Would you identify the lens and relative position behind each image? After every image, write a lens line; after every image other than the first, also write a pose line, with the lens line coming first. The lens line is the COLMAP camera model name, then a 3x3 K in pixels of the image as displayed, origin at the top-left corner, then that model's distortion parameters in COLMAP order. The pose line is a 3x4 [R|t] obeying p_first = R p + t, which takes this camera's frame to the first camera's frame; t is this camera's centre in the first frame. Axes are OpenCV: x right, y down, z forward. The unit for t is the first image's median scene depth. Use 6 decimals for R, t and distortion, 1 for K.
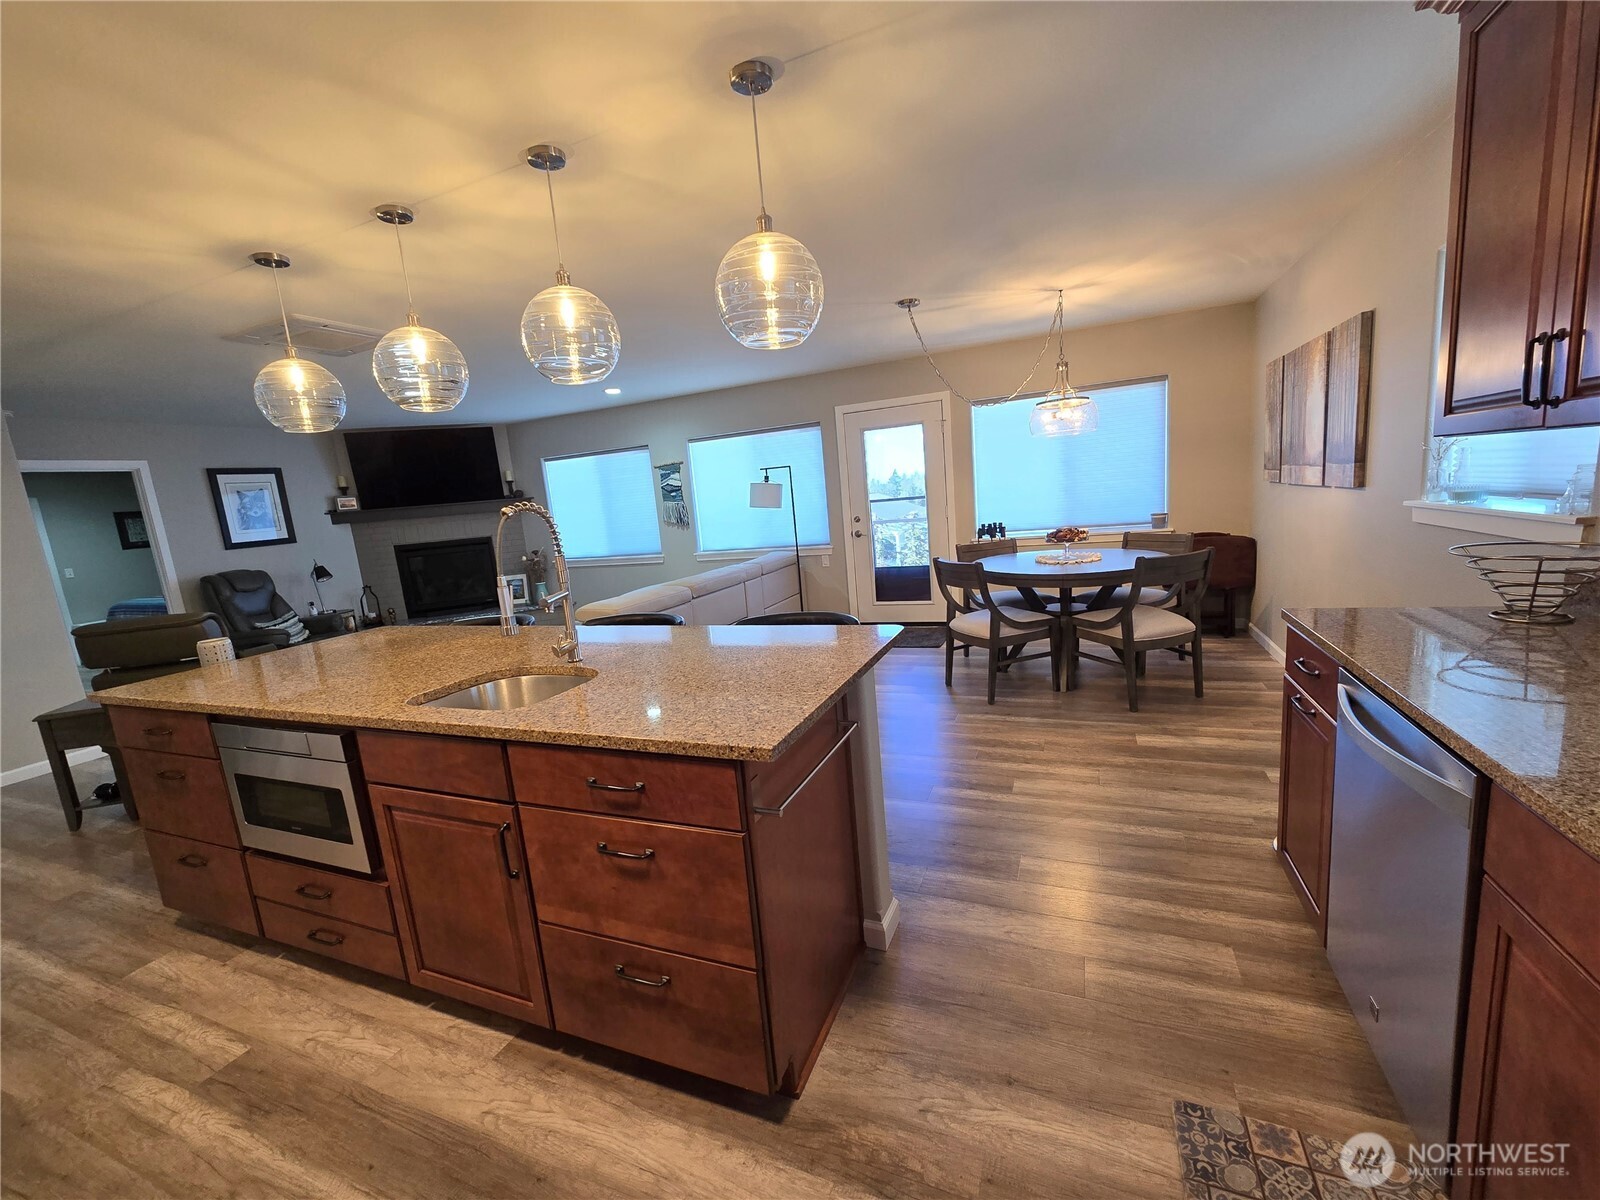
lens RADIAL K [[653.4, 0, 802.5], [0, 653.4, 606.1], [0, 0, 1]] dist [-0.000172, -0.000423]
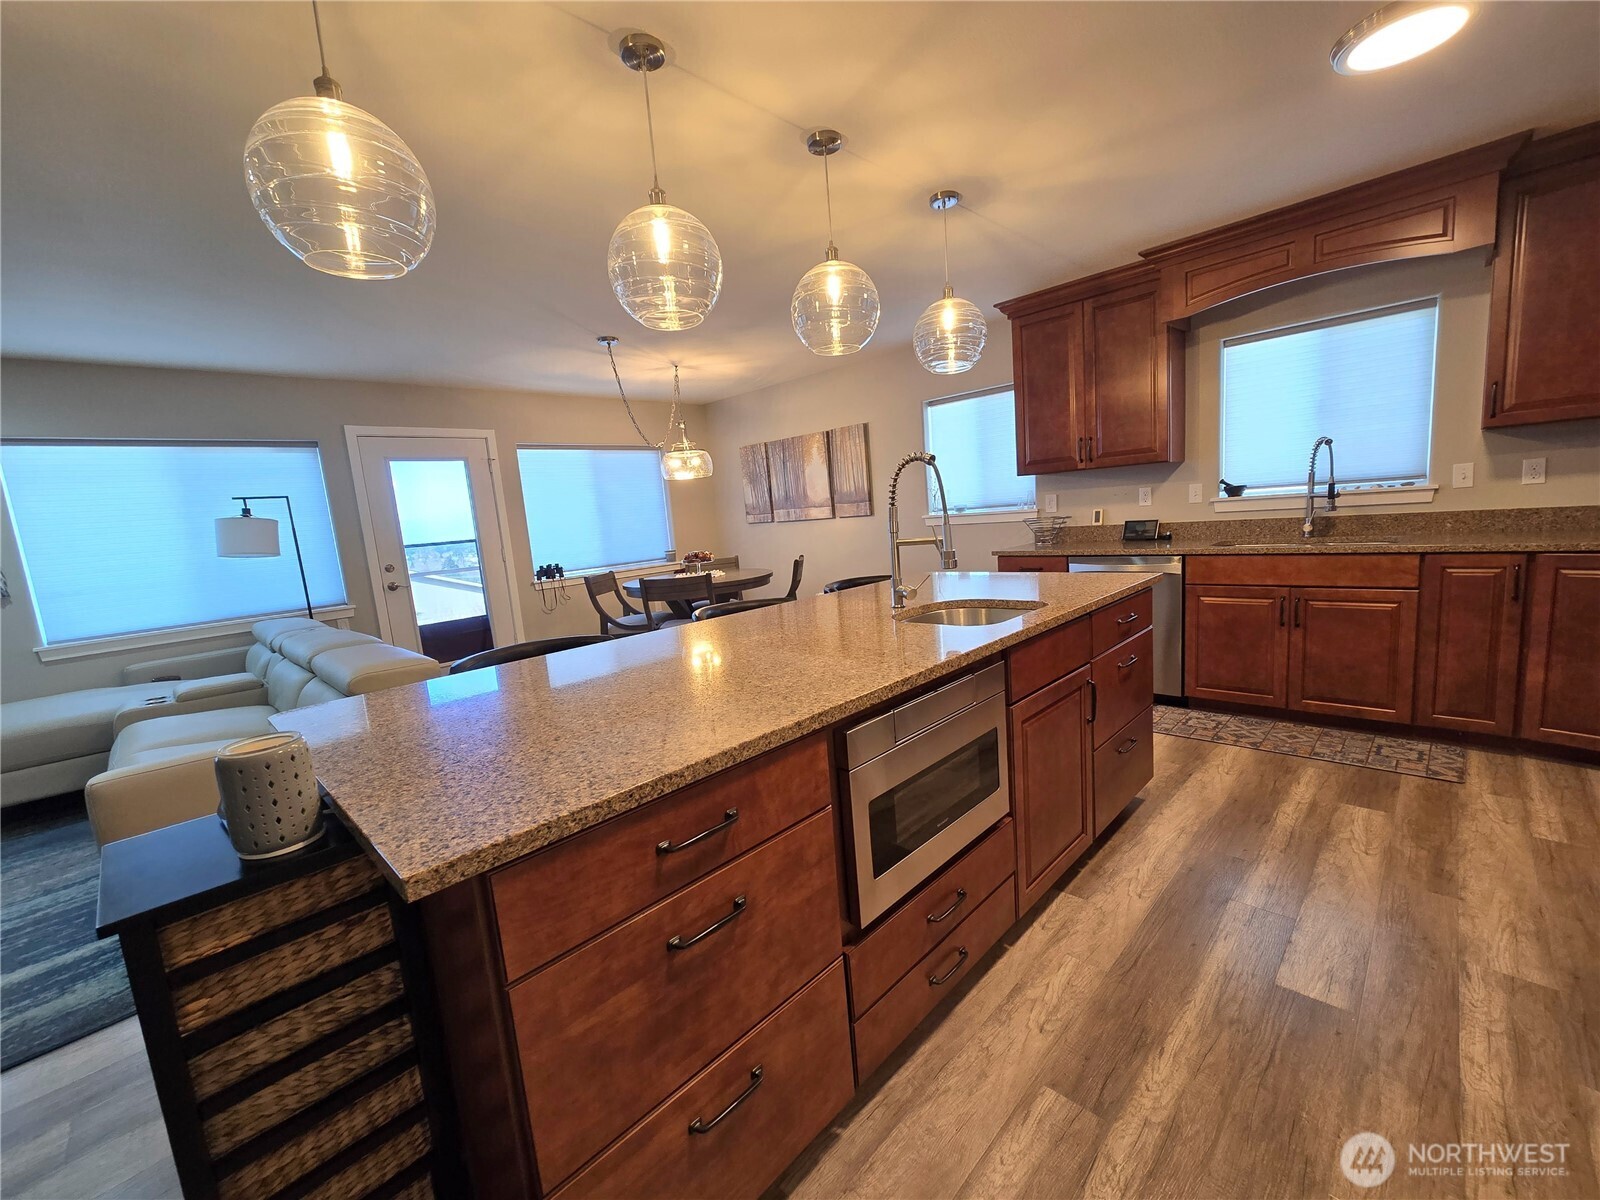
lens RADIAL K [[653.4, 0, 803.0], [0, 653.4, 606.4], [0, 0, 1]] dist [-0.000172, -0.000423]
pose [[0.374817, -0.078832, 0.923741, -0.569118], [0.206105, 0.978530, -0.000121, 0.020619], [-0.903899, 0.190433, 0.383018, 0.298846]]
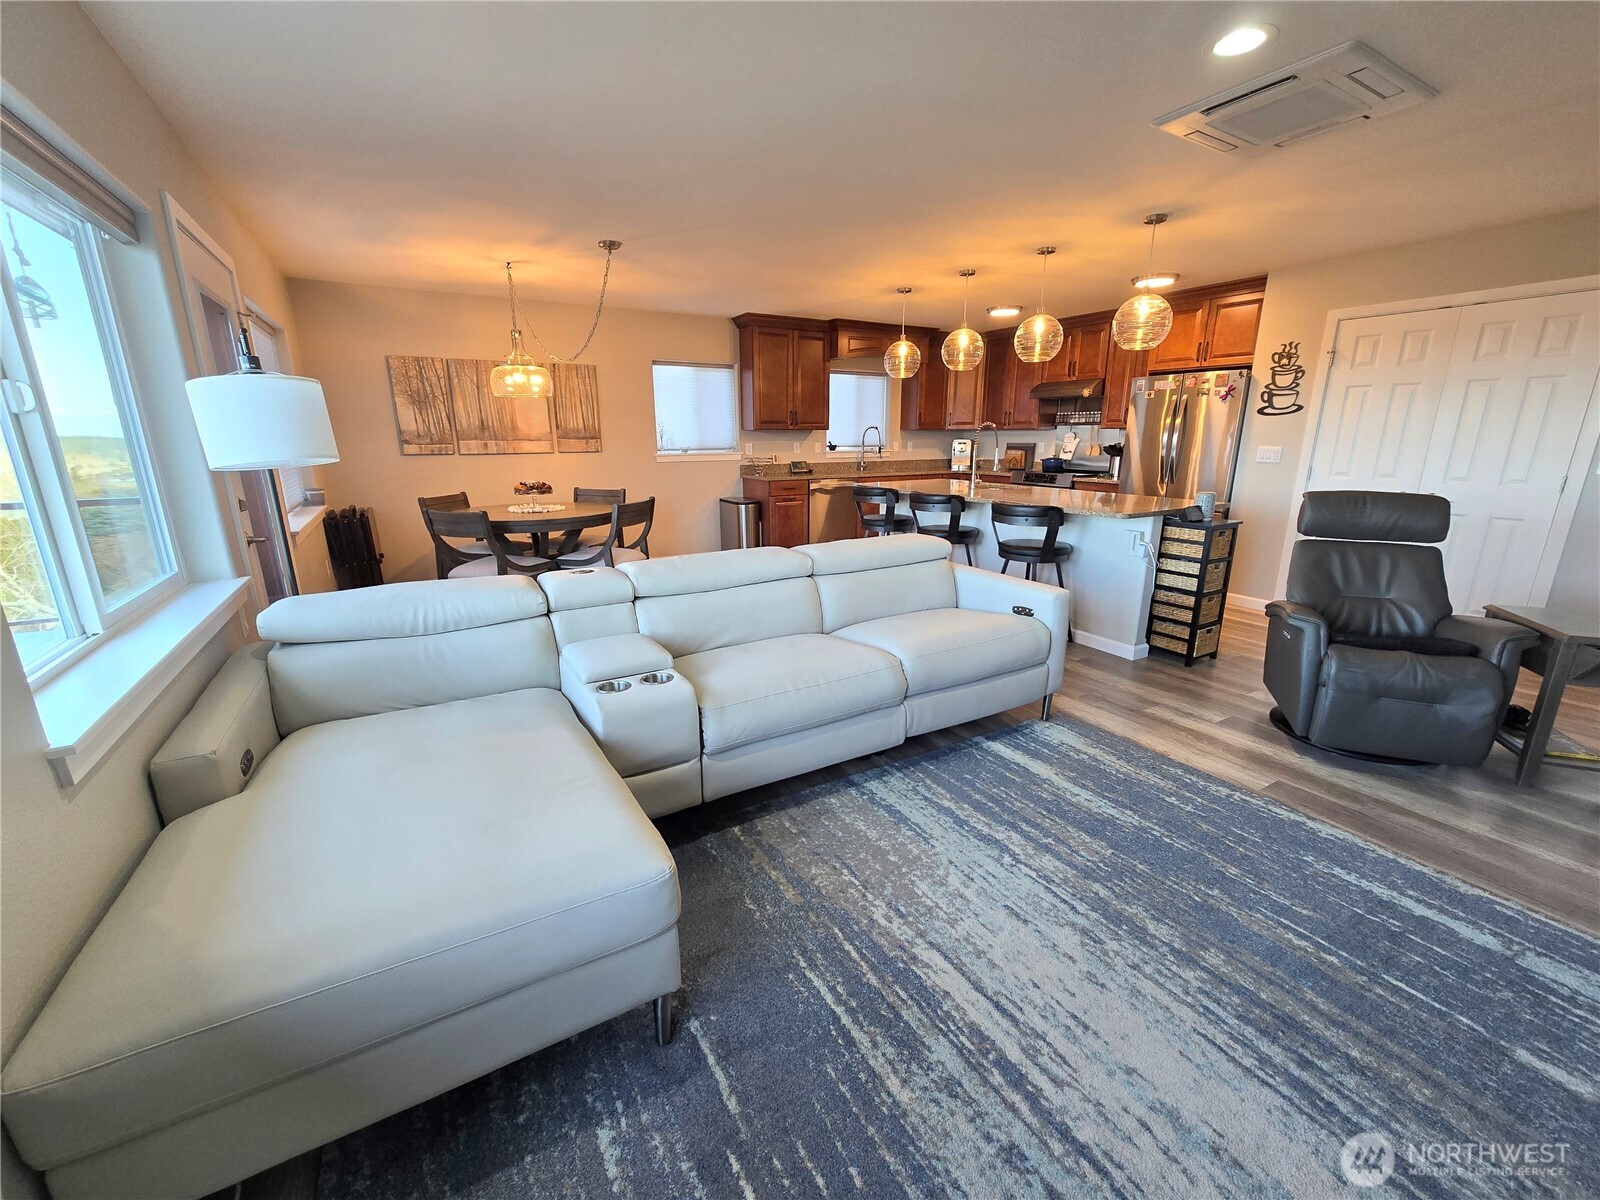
lens RADIAL K [[653.4, 0, 802.7], [0, 653.4, 607.9], [0, 0, 1]] dist [-0.000172, -0.000423]
pose [[-0.801225, -0.068010, 0.594485, -0.543966], [0.172981, 0.924771, 0.338933, -0.183364], [-0.572814, 0.374396, -0.729186, 1.364480]]
